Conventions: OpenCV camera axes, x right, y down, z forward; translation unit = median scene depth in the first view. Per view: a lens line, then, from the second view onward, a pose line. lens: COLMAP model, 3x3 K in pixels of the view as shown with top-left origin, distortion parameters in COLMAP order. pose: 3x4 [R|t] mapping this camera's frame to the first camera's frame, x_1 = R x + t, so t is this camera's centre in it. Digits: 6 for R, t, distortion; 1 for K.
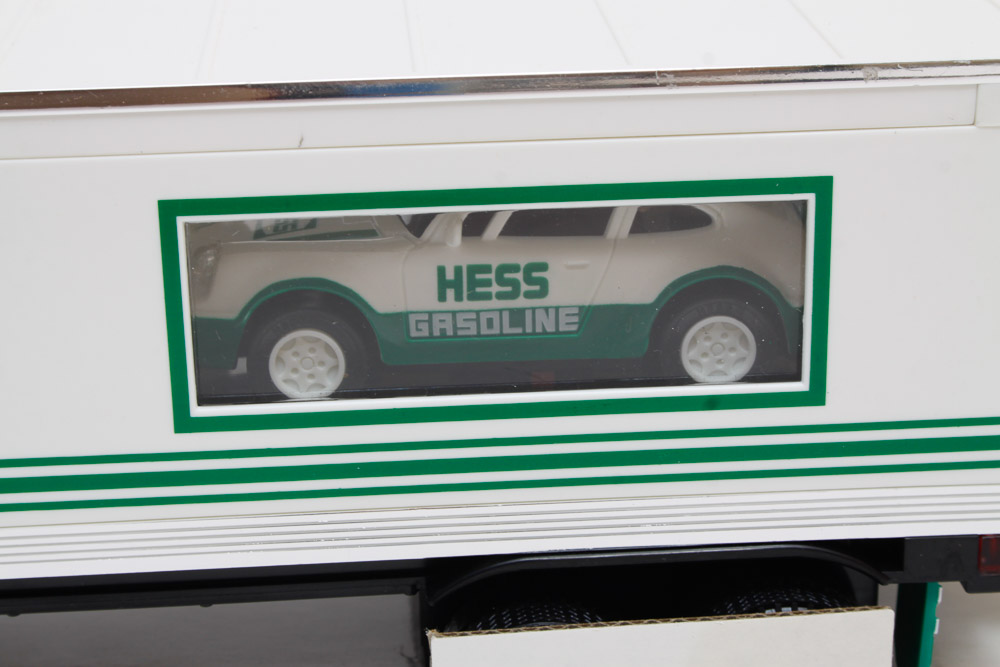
lens RADIAL K [[2549.3, 0, 500.6], [0, 2549.3, 332.8], [0, 0, 1]] dist [0.451174, 0.000000]
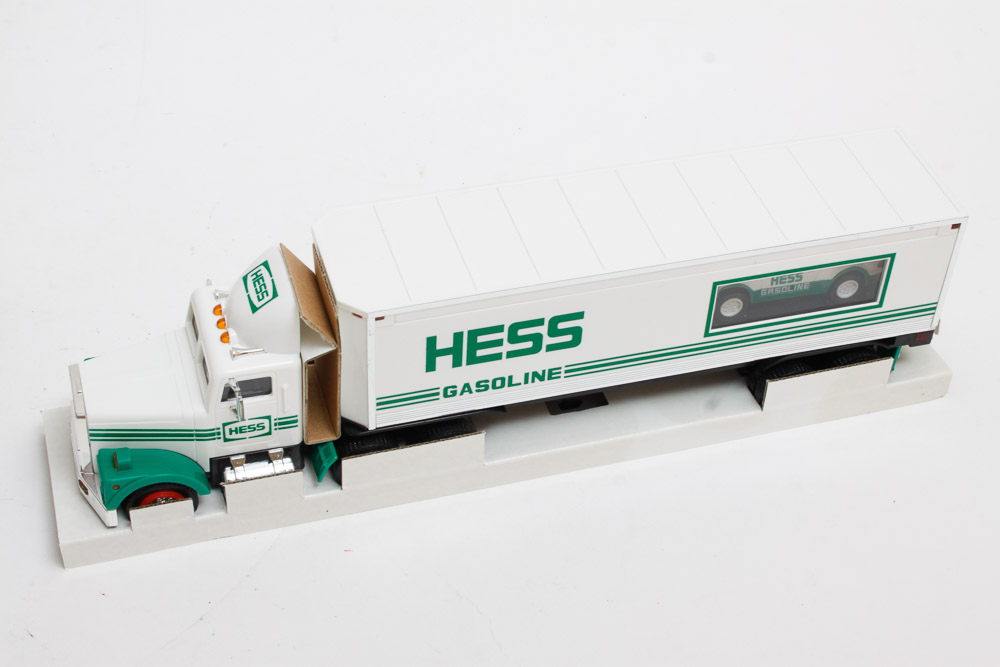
lens RADIAL K [[1774.6, 0, 499.5], [0, 1774.6, 333.5], [0, 0, 1]] dist [0.035768, 0.000000]
pose [[0.975240, -0.099928, 0.197284, -0.819768], [0.022650, 0.932531, 0.360378, -0.784350], [-0.219985, -0.346987, 0.911705, -1.024040]]
